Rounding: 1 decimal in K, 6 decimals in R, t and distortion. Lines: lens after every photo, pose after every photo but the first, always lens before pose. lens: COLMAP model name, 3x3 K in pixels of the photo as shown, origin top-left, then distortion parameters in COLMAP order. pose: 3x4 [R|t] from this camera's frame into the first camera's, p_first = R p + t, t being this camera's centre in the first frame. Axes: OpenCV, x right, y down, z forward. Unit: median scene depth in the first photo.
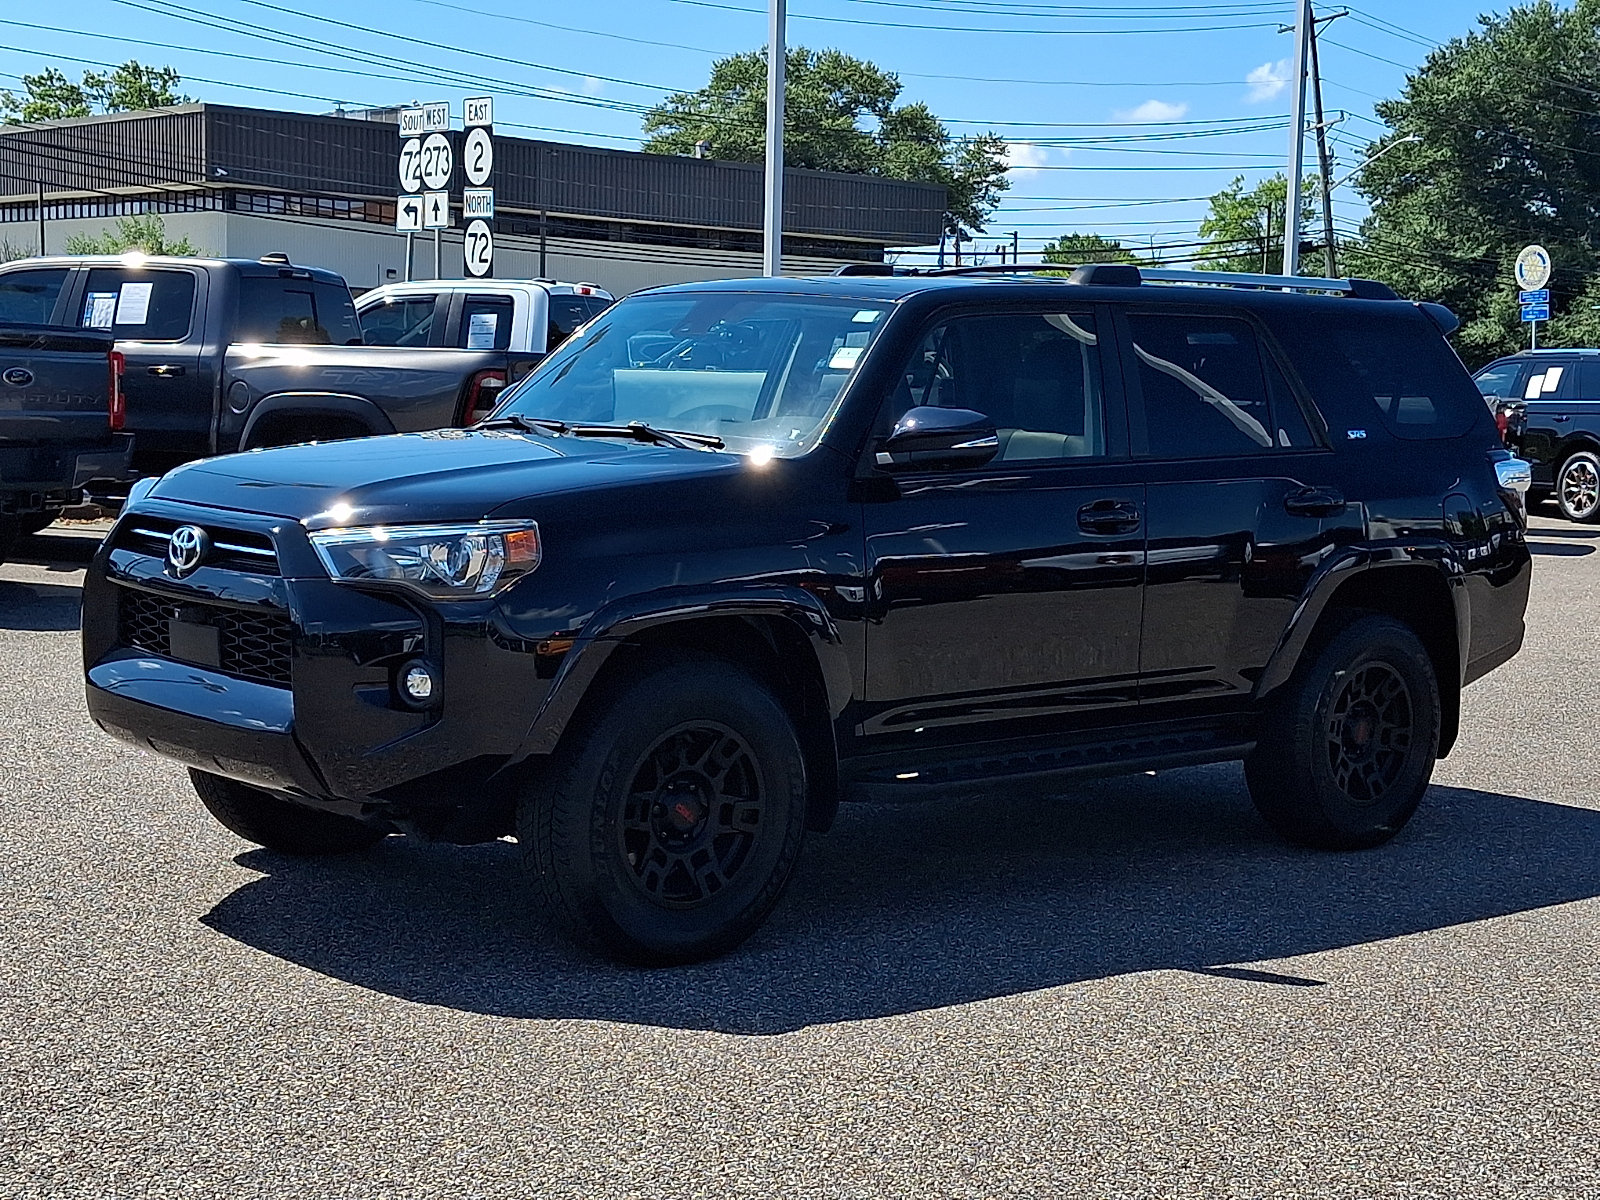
lens RADIAL K [[2532.6, 0, 797.3], [0, 2532.6, 602.1], [0, 0, 1]] dist [0.120444, 0.000000]
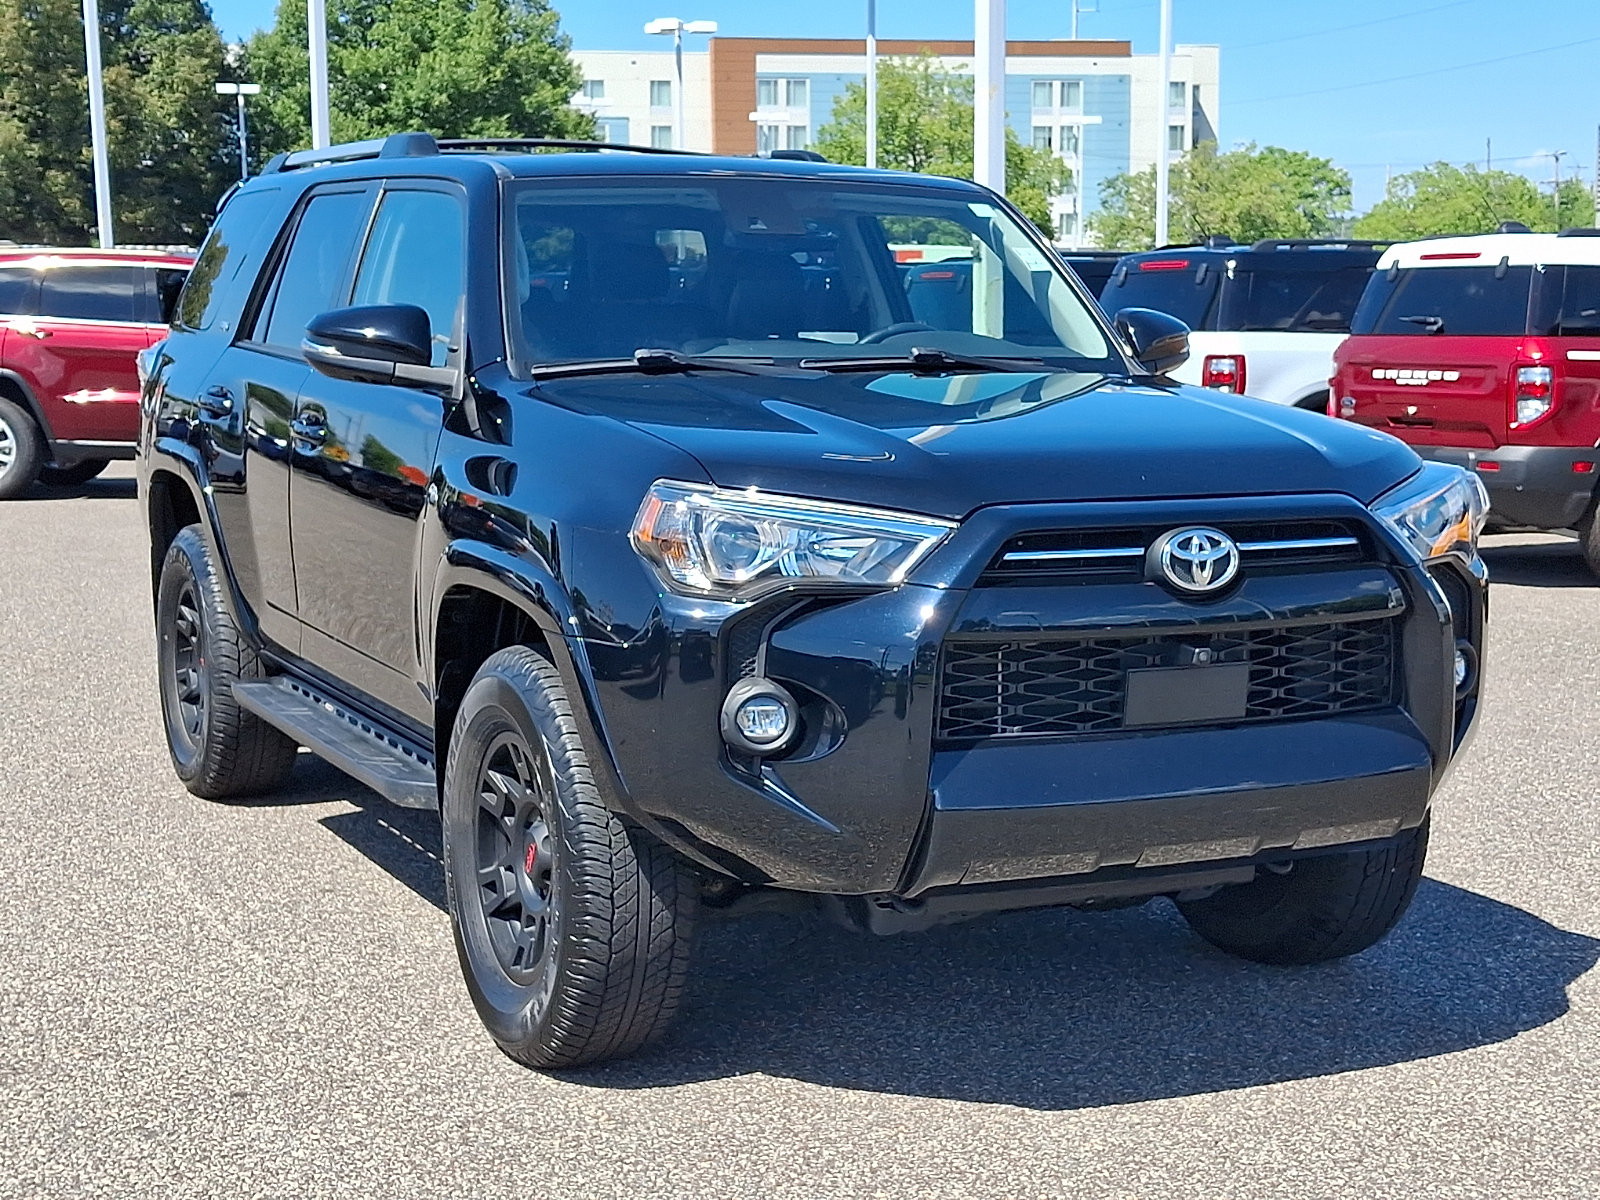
lens RADIAL K [[2532.6, 0, 813.2], [0, 2532.6, 607.0], [0, 0, 1]] dist [0.120444, 0.000000]
pose [[0.272186, -0.152530, 0.950079, -0.078191], [0.100442, 0.986466, 0.129597, -0.009139], [-0.956988, 0.060154, 0.283823, 0.076695]]
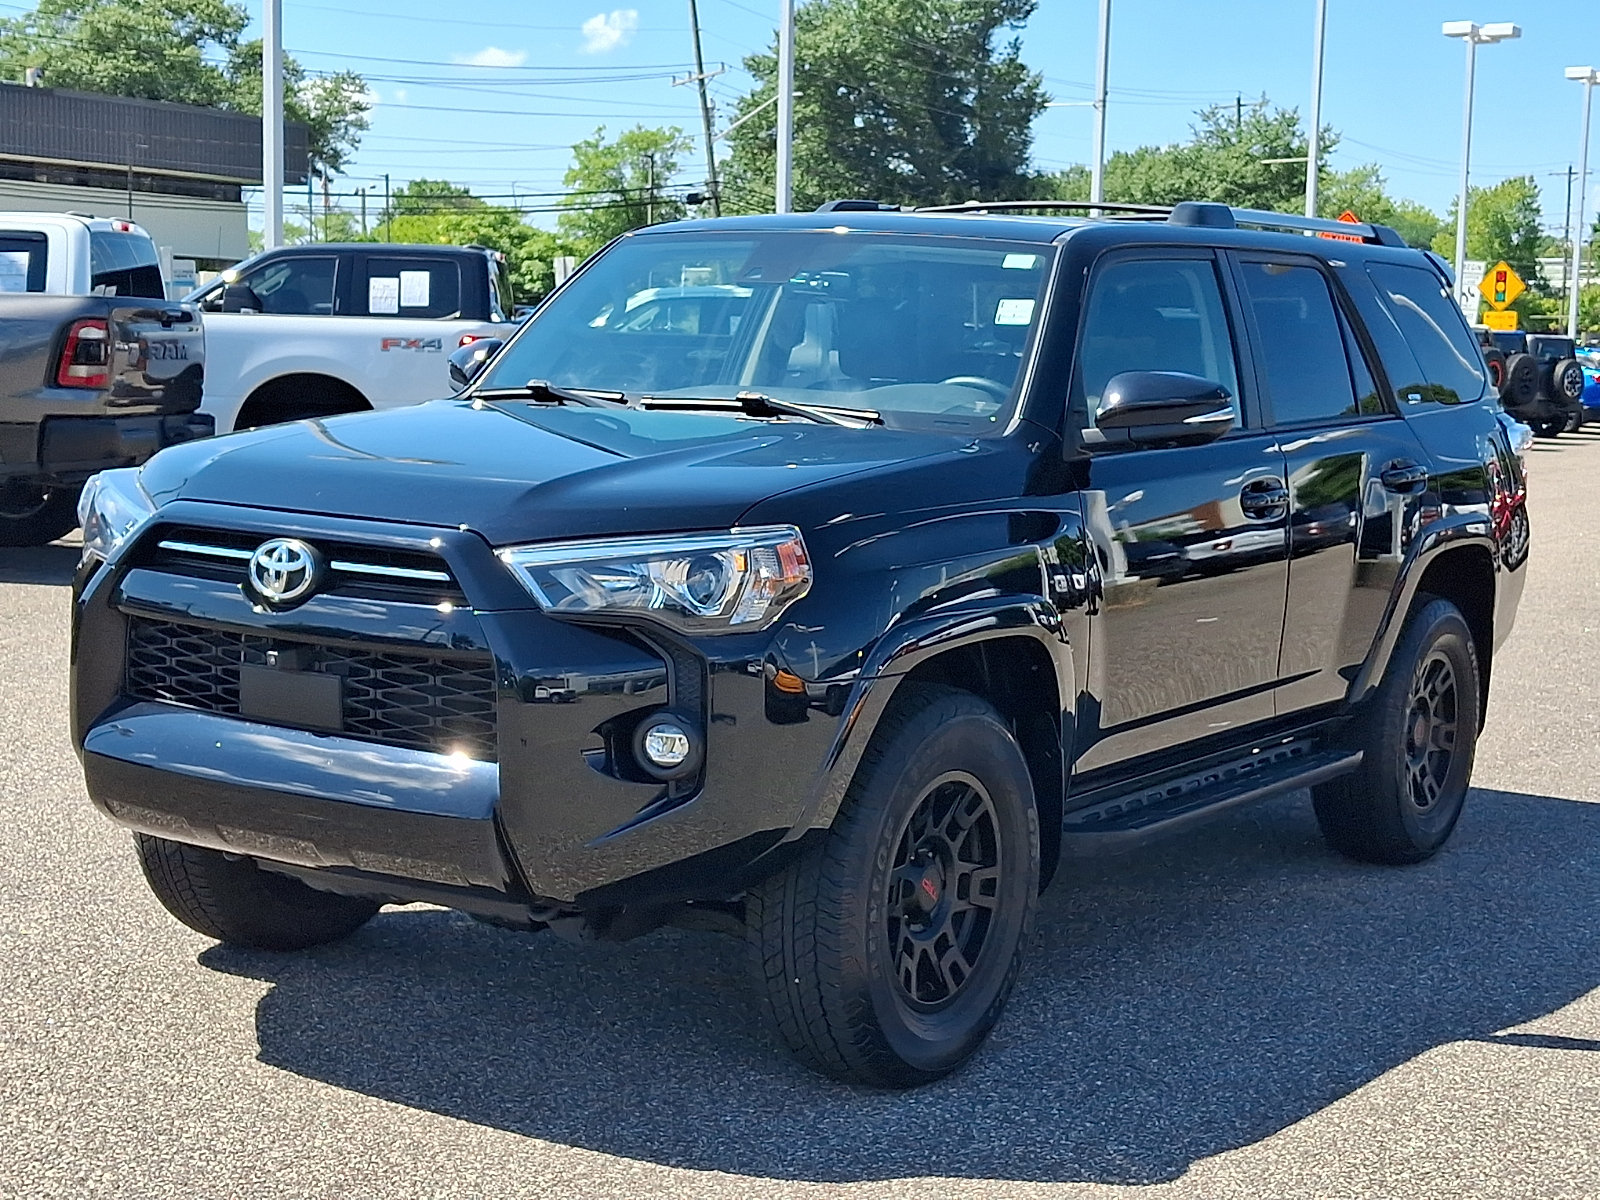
lens RADIAL K [[2532.6, 0, 804.6], [0, 2532.6, 610.9], [0, 0, 1]] dist [0.120444, 0.000000]
pose [[0.964695, -0.027015, 0.261982, -0.024344], [0.020865, 0.999438, 0.026226, -0.002149], [-0.262543, -0.019834, 0.964716, 0.020996]]
